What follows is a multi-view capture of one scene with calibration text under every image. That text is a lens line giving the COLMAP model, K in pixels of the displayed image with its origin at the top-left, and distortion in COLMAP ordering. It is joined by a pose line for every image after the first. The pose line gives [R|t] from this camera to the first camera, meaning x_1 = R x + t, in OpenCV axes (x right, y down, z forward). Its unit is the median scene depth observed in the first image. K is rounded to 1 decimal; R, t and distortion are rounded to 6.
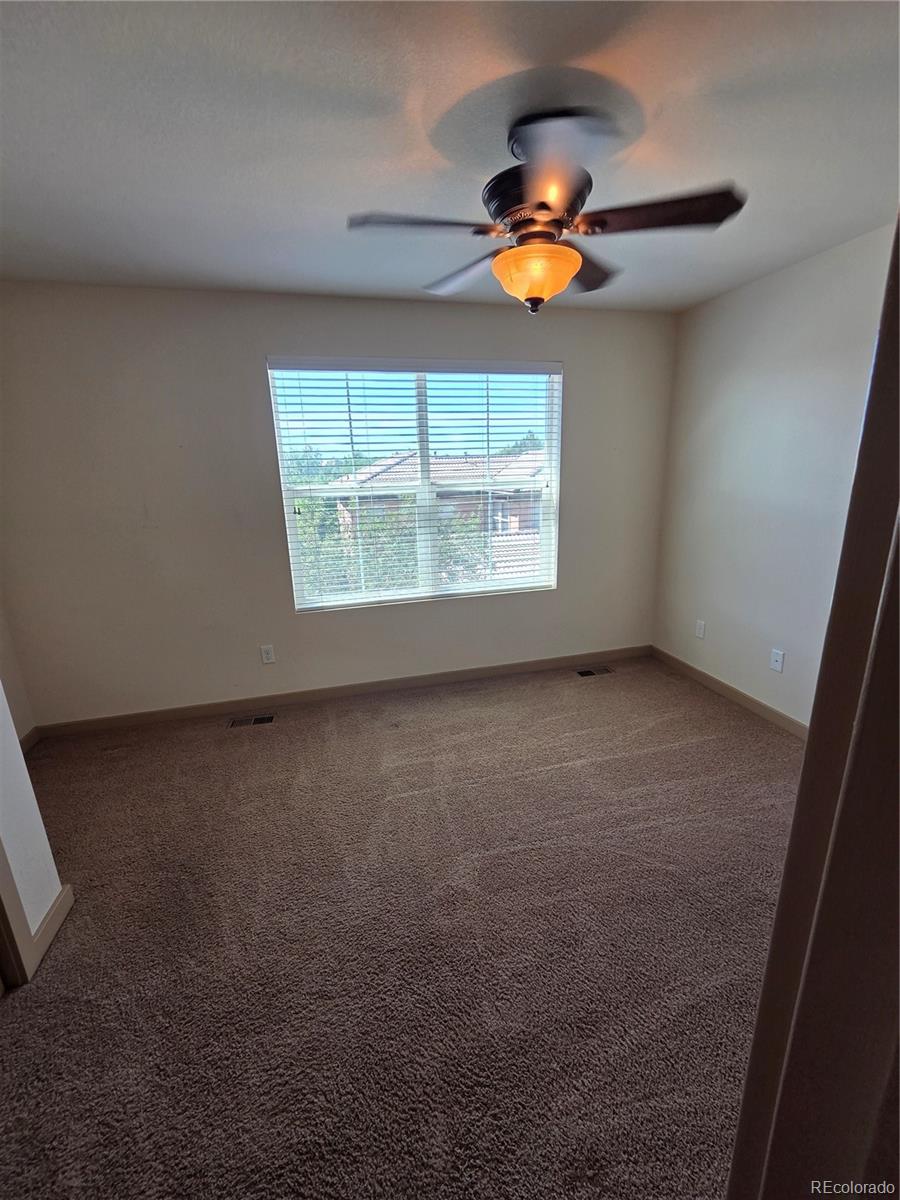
lens RADIAL K [[497.5, 0, 447.9], [0, 497.5, 603.6], [0, 0, 1]] dist [-0.007971, 0.003848]
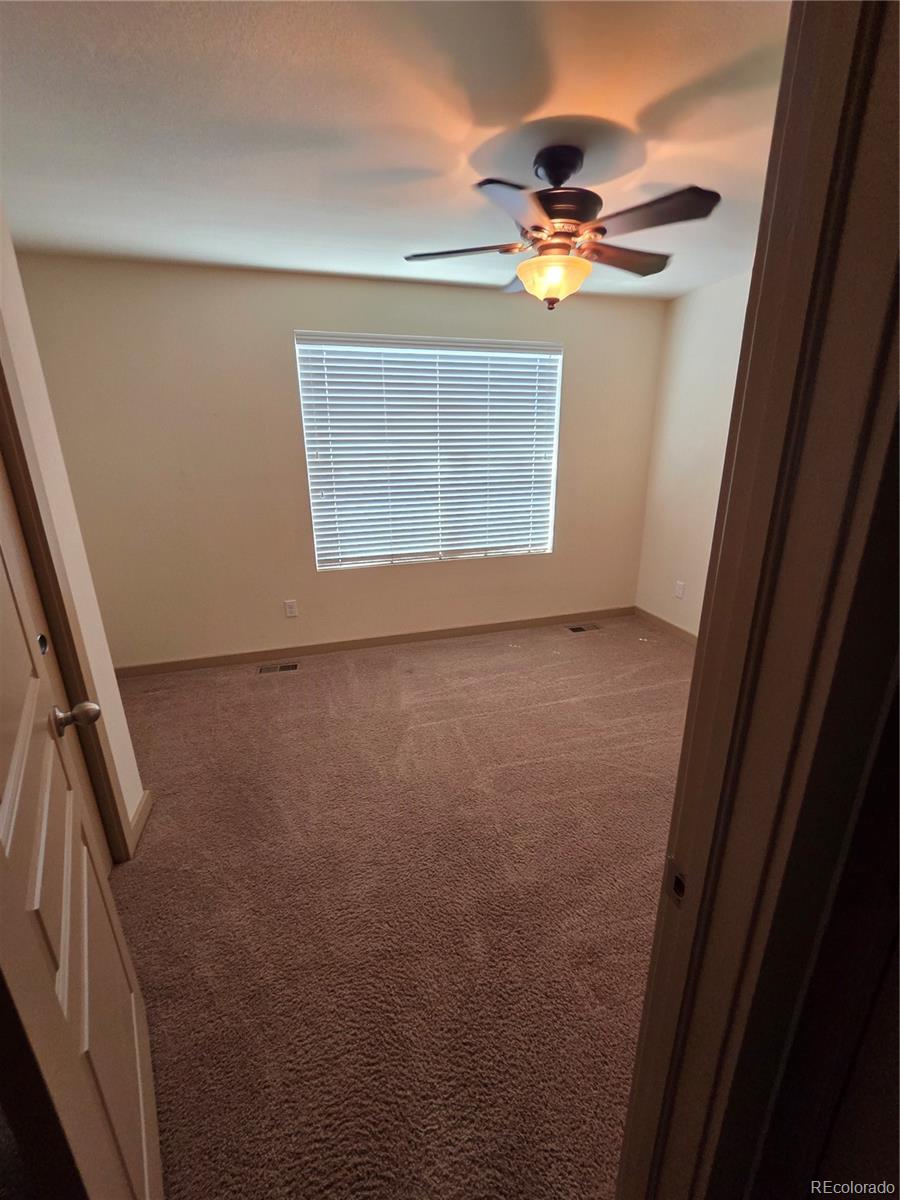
lens RADIAL K [[497.5, 0, 453.4], [0, 497.5, 596.4], [0, 0, 1]] dist [-0.007971, 0.003848]
pose [[0.999084, 0.006420, 0.042301, -0.078330], [-0.008074, 0.999205, 0.039044, 0.045912], [-0.042017, -0.039350, 0.998342, -0.158795]]
